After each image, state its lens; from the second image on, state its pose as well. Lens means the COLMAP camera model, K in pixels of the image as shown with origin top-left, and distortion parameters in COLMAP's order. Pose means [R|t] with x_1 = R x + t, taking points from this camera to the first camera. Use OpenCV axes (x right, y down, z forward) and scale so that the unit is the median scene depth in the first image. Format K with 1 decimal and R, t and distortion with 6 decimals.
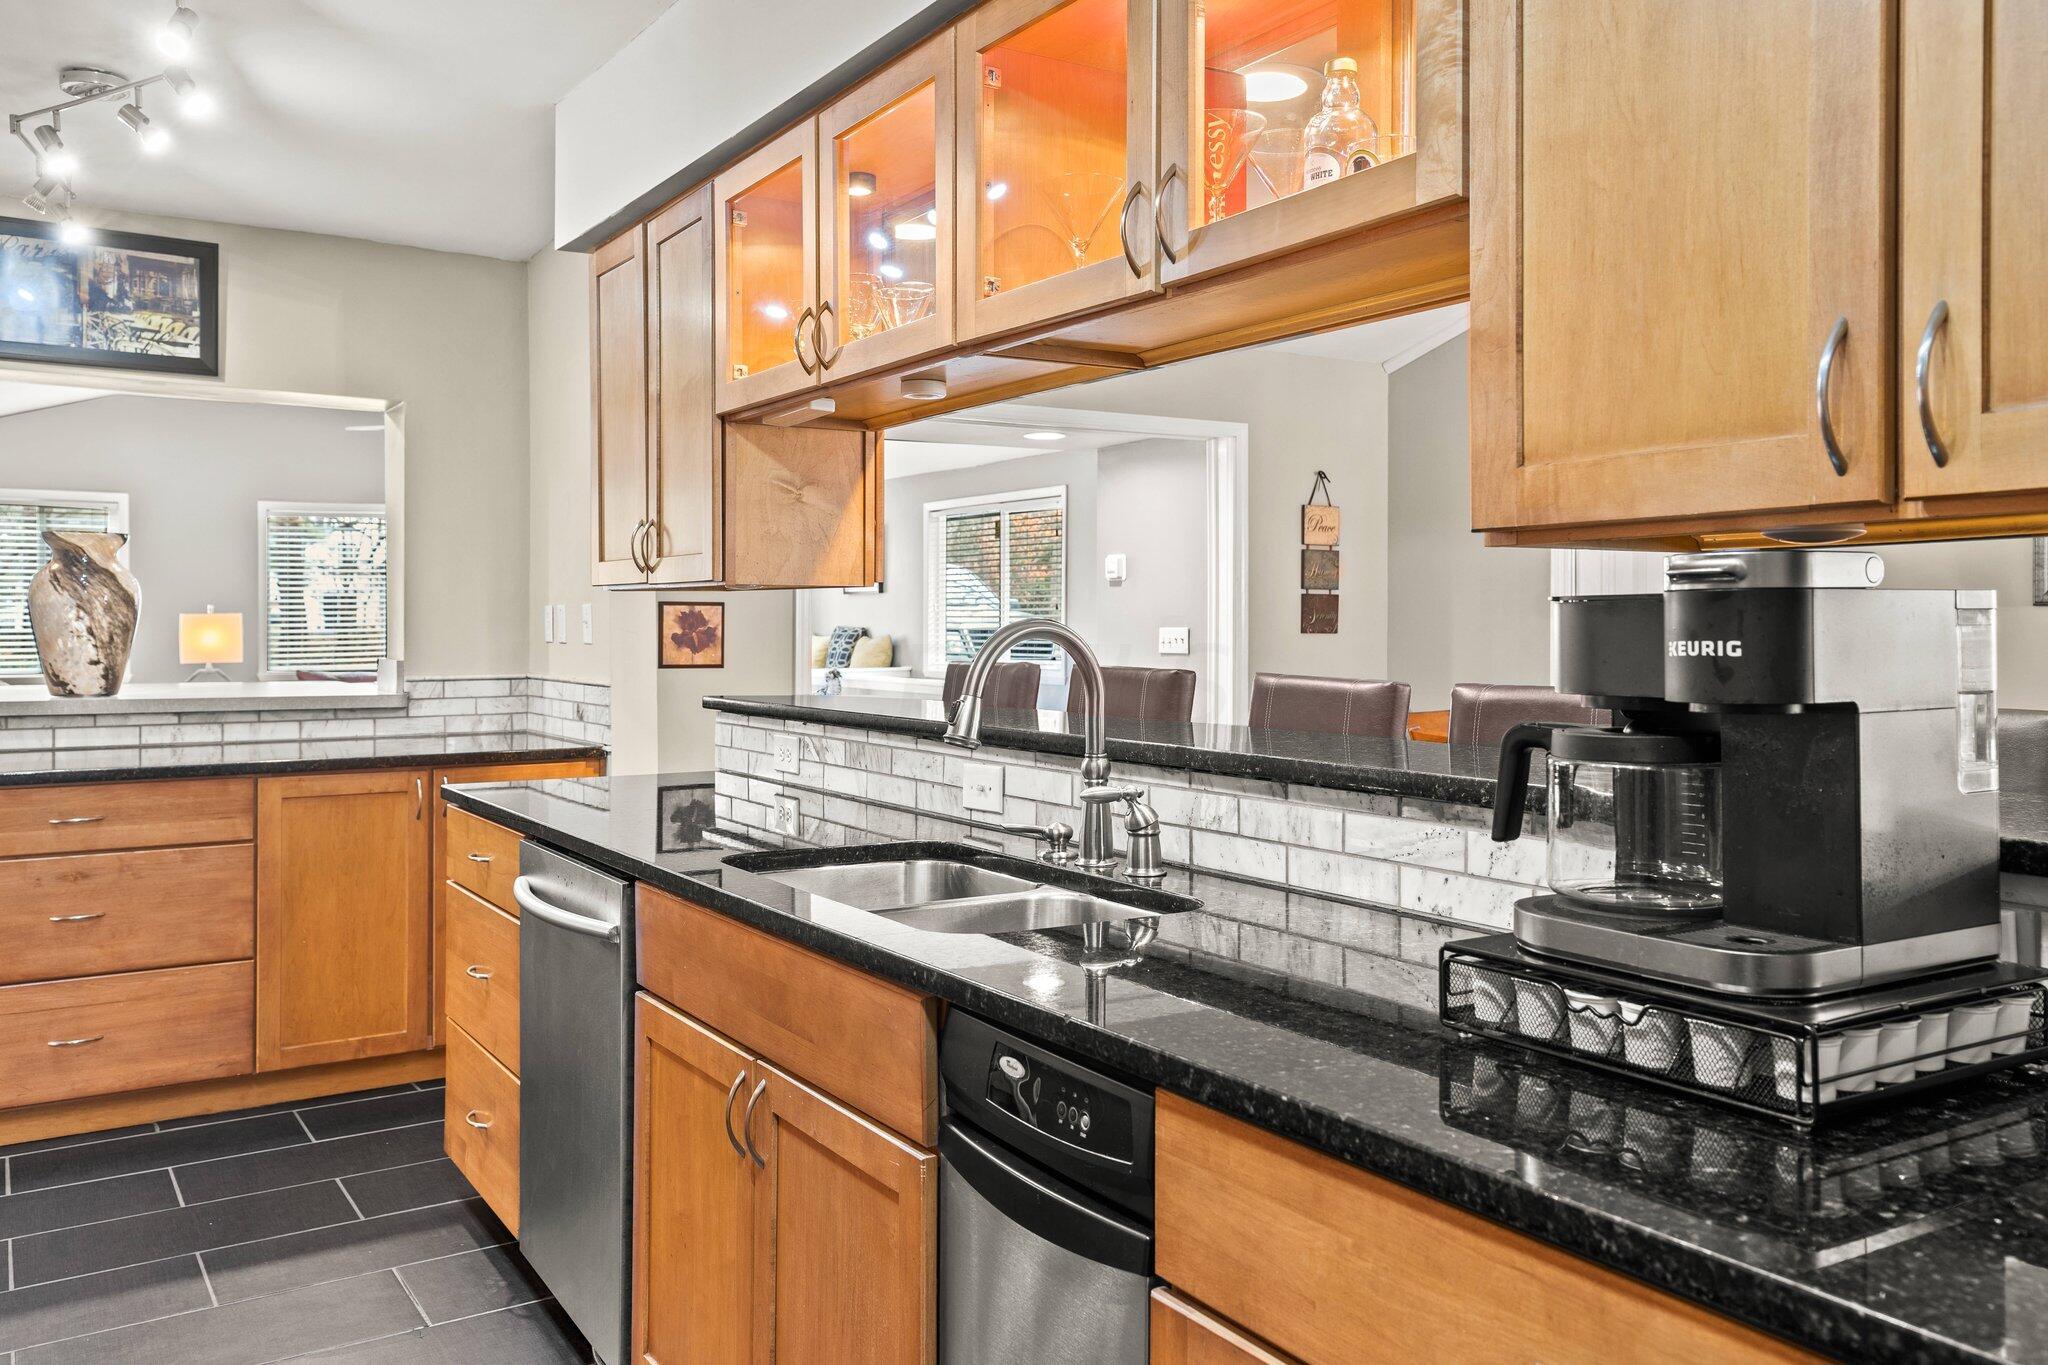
lens RADIAL K [[1658.8, 0, 1022.4], [0, 1658.8, 669.2], [0, 0, 1]] dist [0.018992, 0.006387]
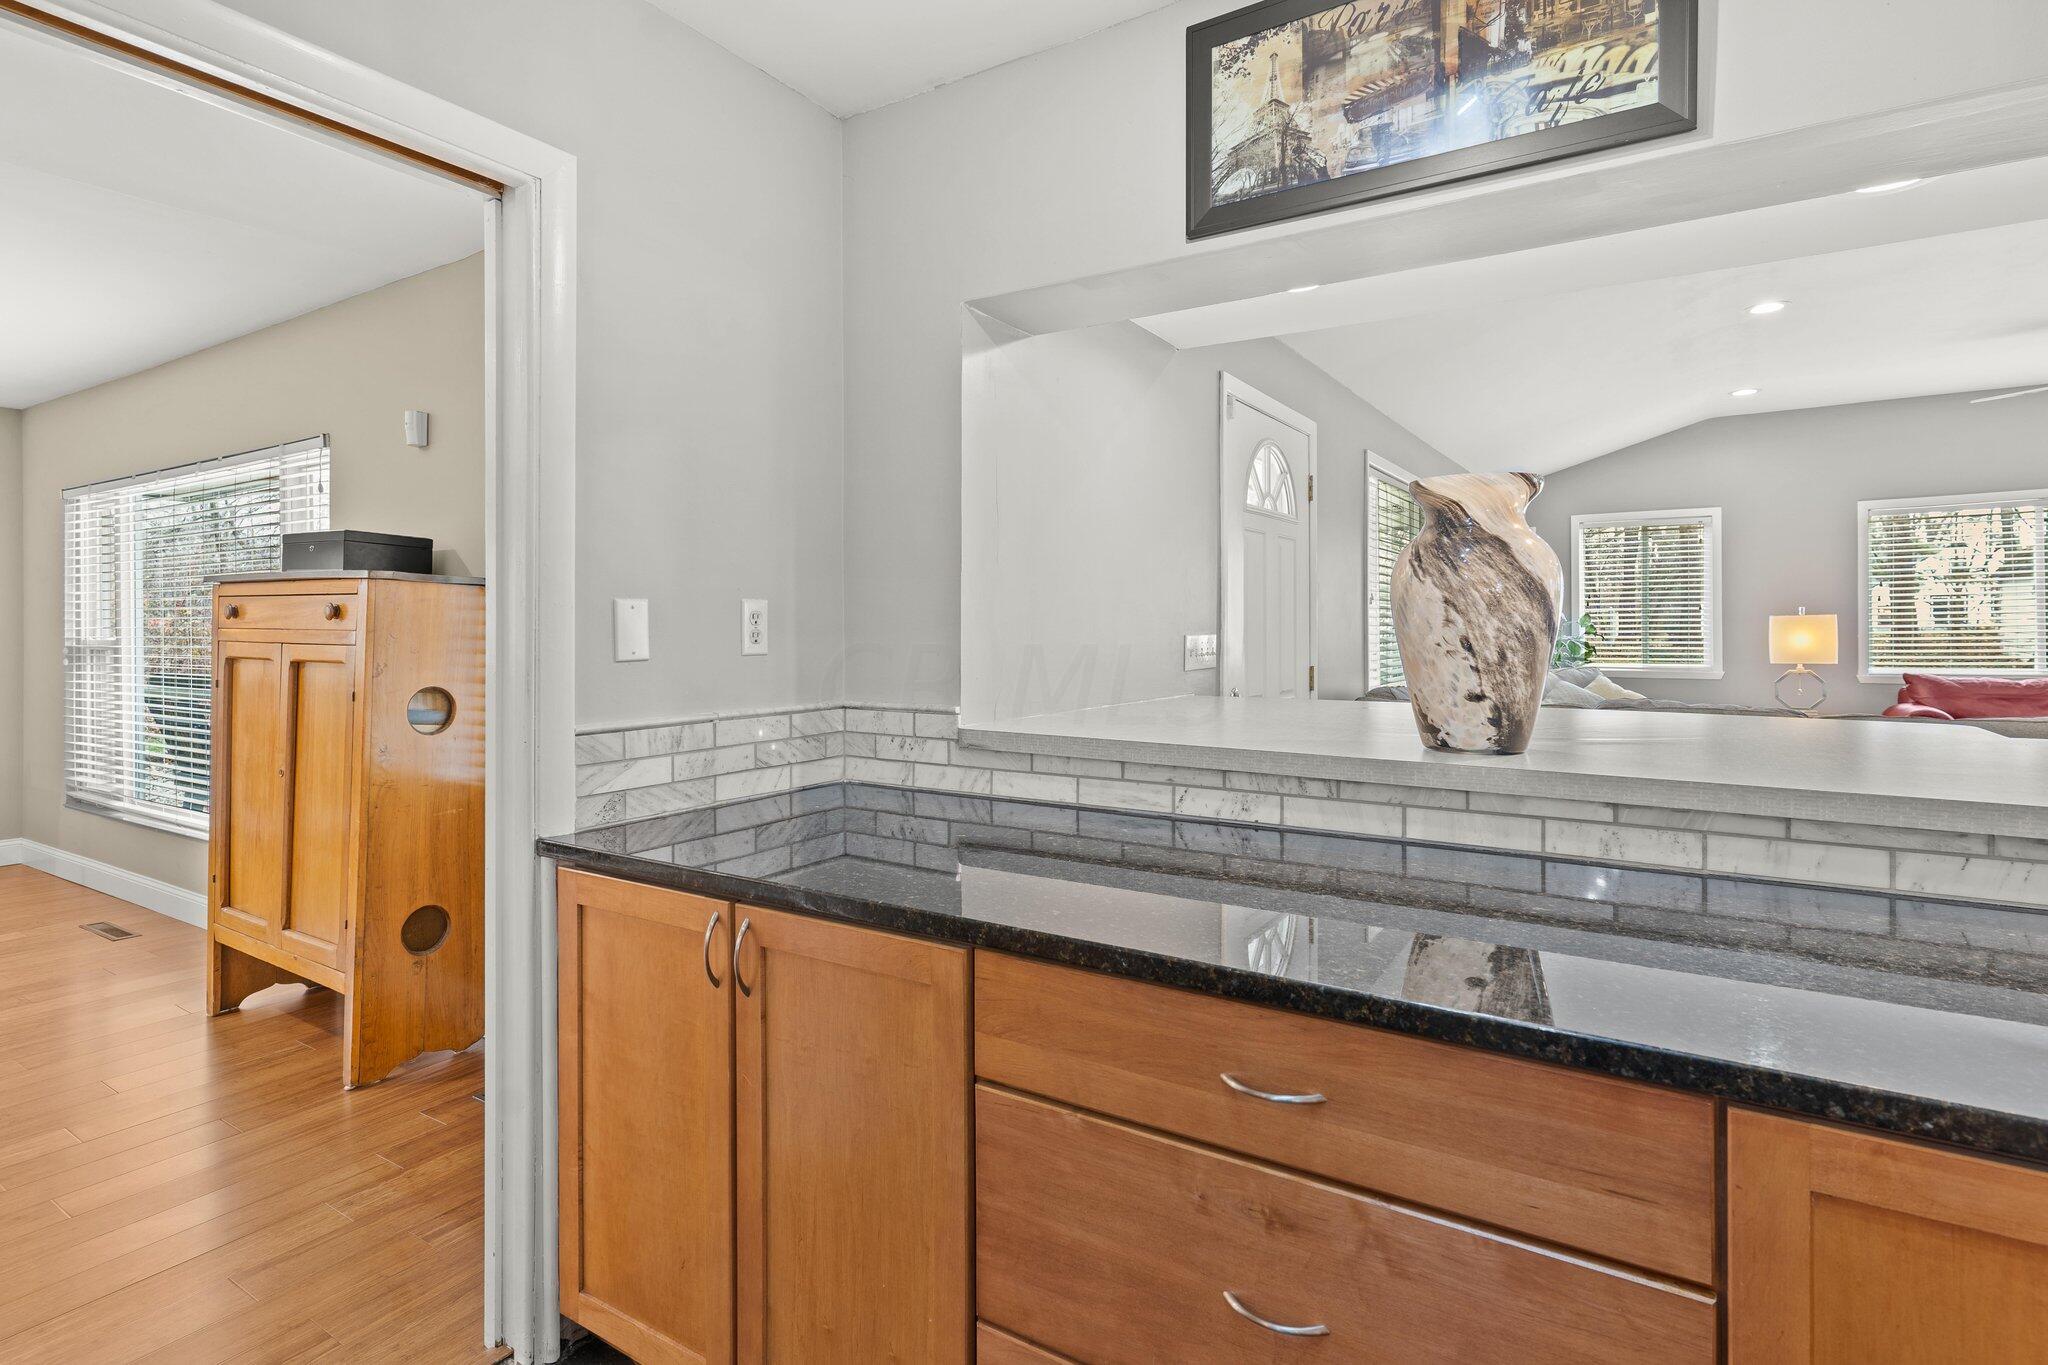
lens RADIAL K [[995.0, 0, 1067.8], [0, 995.0, 620.7], [0, 0, 1]] dist [0.000087, 0.000894]
pose [[0.442719, -0.008308, -0.896622, -0.306606], [-0.019043, 0.999644, -0.018665, -0.021585], [0.896458, 0.025338, 0.442404, 0.716889]]
